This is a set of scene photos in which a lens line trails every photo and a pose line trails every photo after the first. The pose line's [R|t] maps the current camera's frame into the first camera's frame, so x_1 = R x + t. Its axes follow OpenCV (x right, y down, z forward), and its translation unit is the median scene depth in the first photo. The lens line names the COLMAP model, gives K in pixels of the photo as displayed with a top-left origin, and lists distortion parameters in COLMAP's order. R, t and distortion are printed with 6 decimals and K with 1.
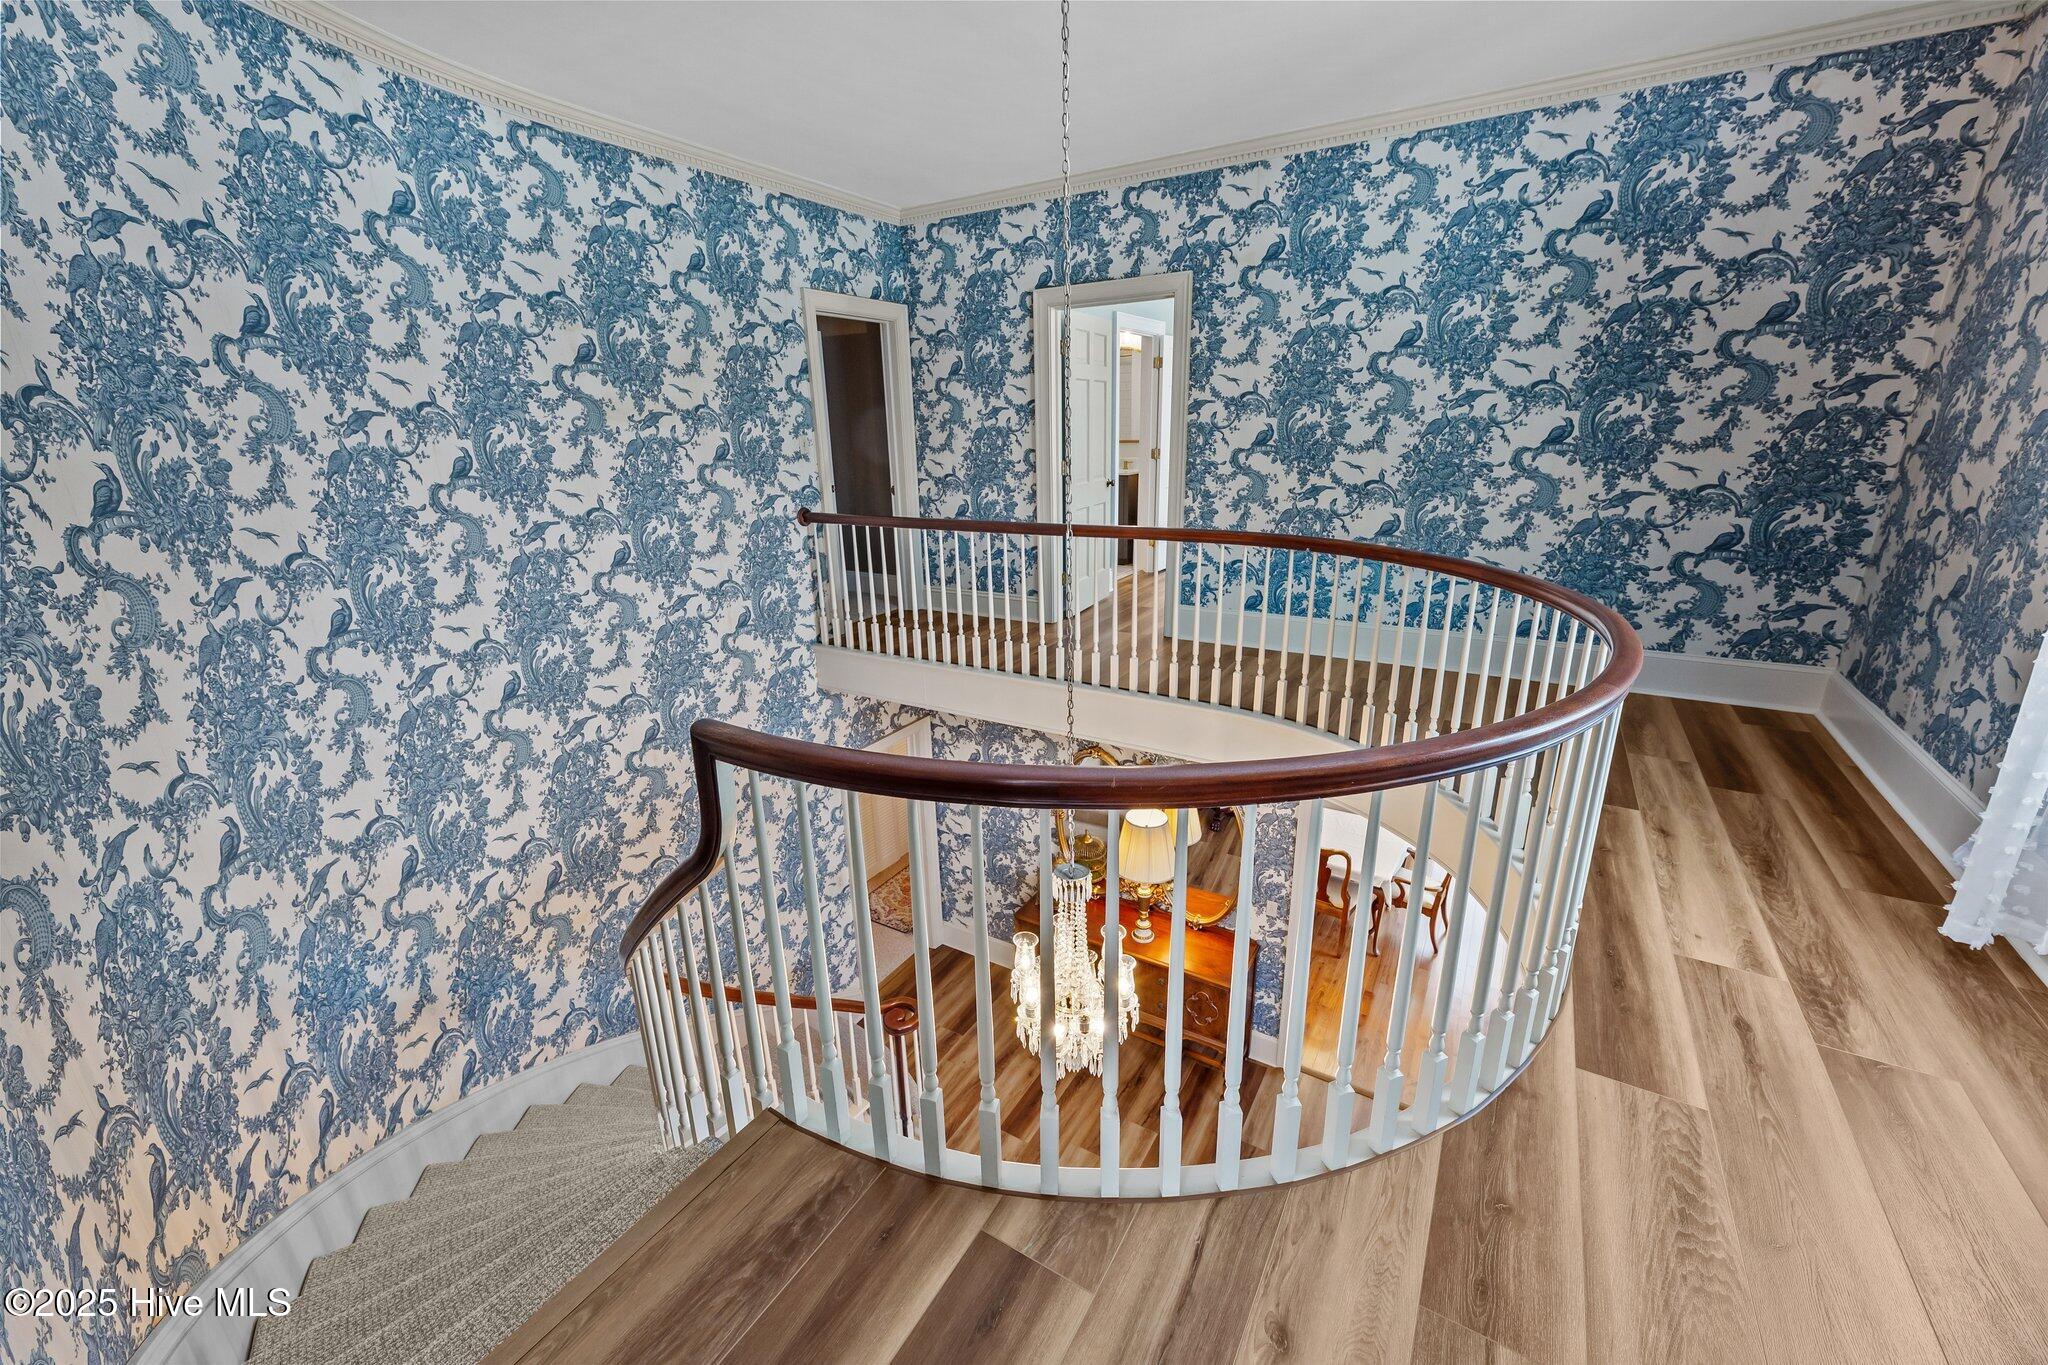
lens RADIAL K [[816.1, 0, 1024.0], [0, 816.1, 682.5], [0, 0, 1]] dist [0.001459, 0.000228]
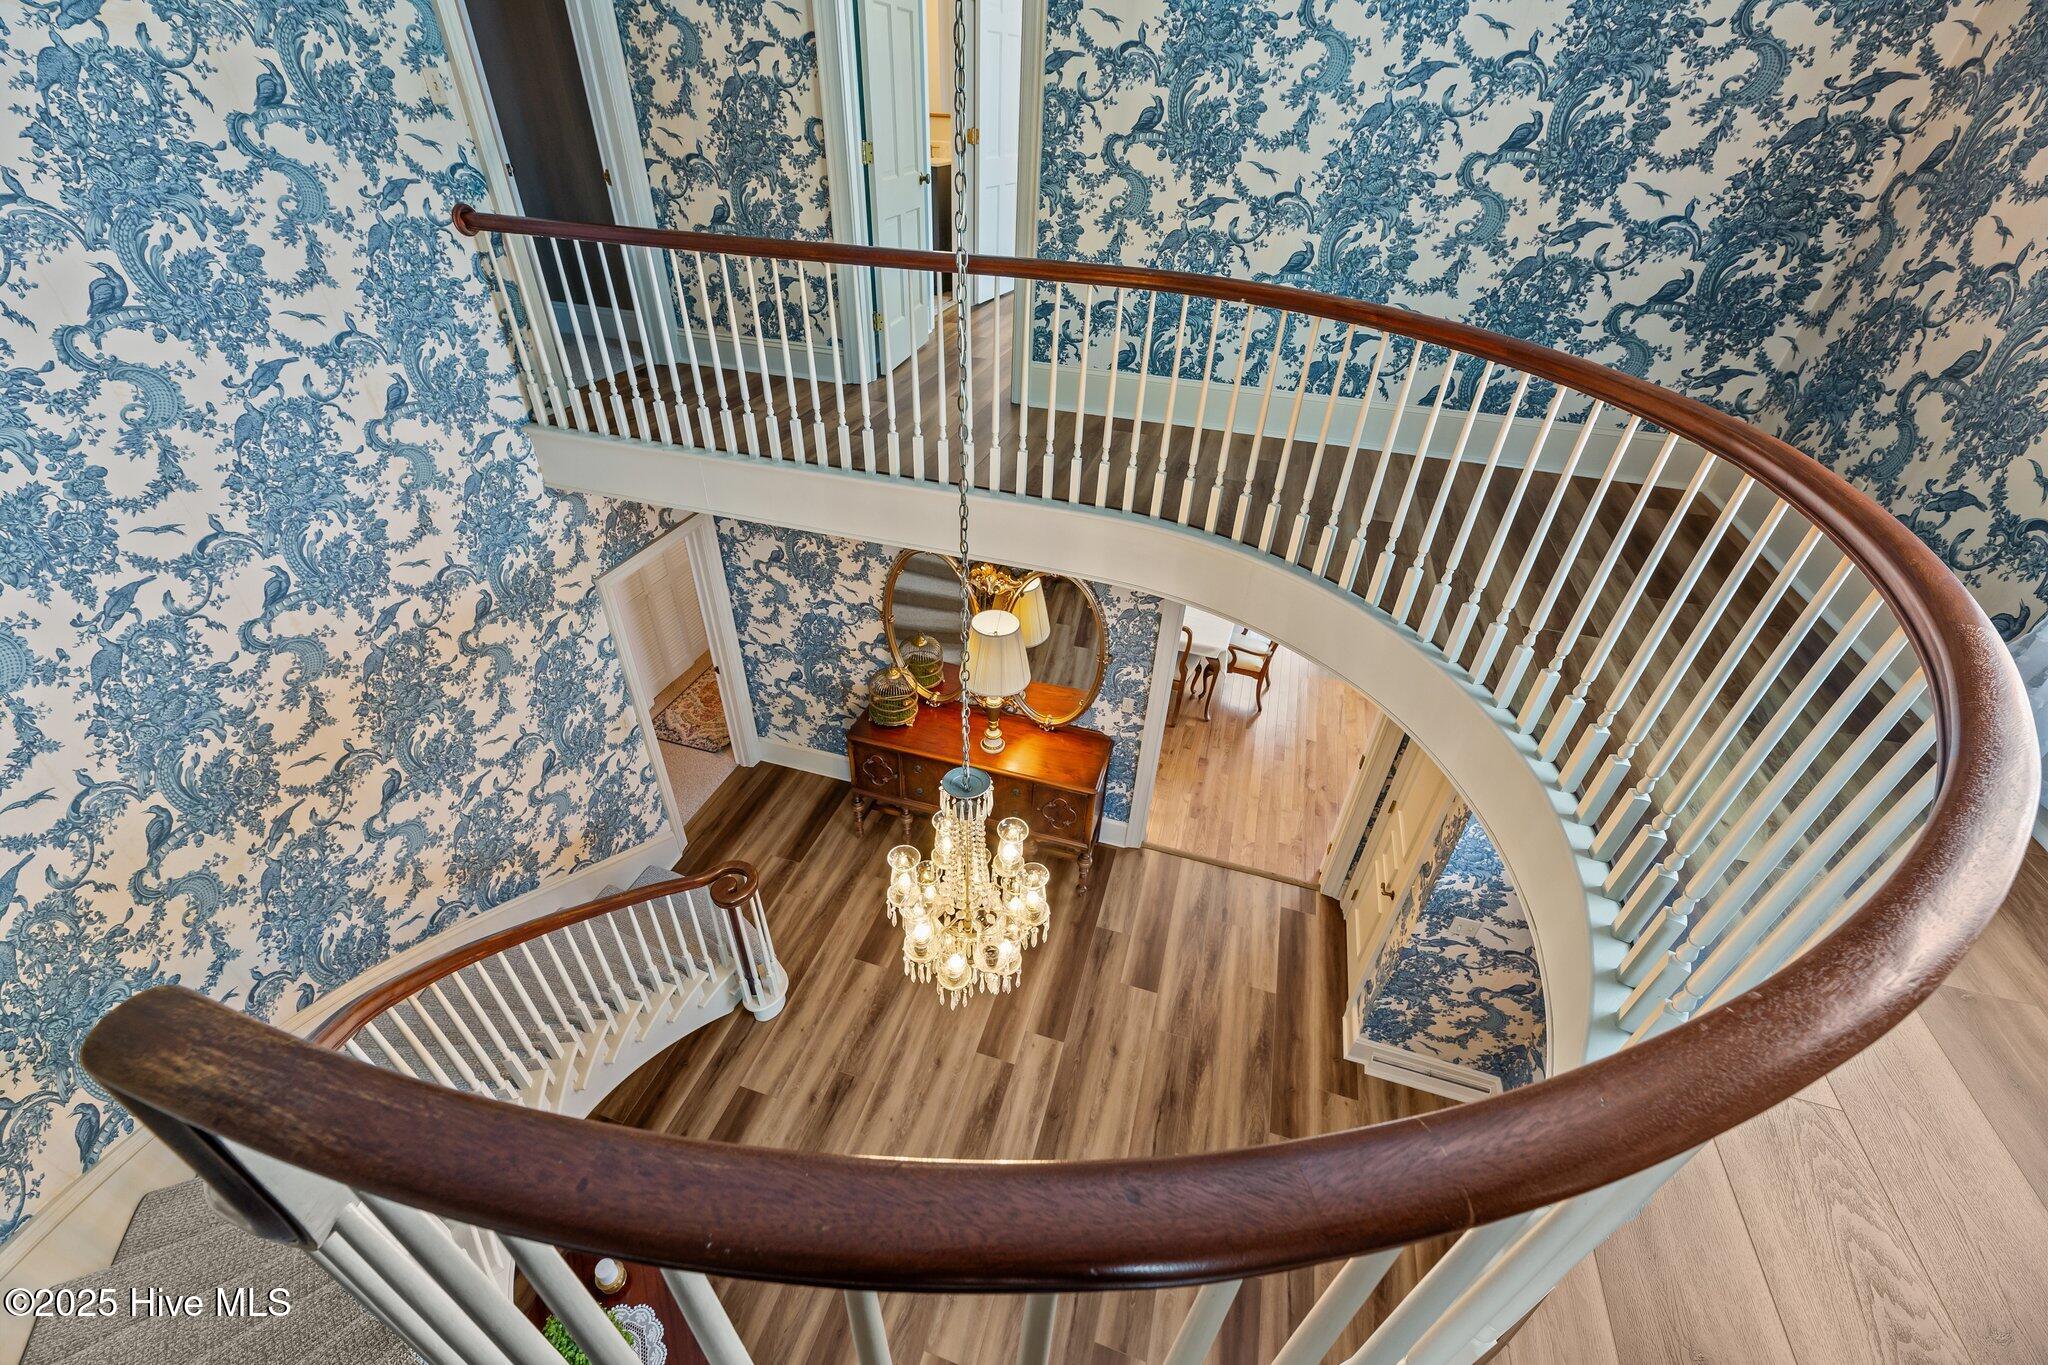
lens RADIAL K [[816.1, 0, 1024.0], [0, 816.1, 682.5], [0, 0, 1]] dist [0.001459, 0.000228]
pose [[0.966863, -0.100980, 0.234476, -0.033490], [0.022812, 0.948948, 0.314608, -0.051785], [-0.254274, -0.298834, 0.919806, 0.197001]]
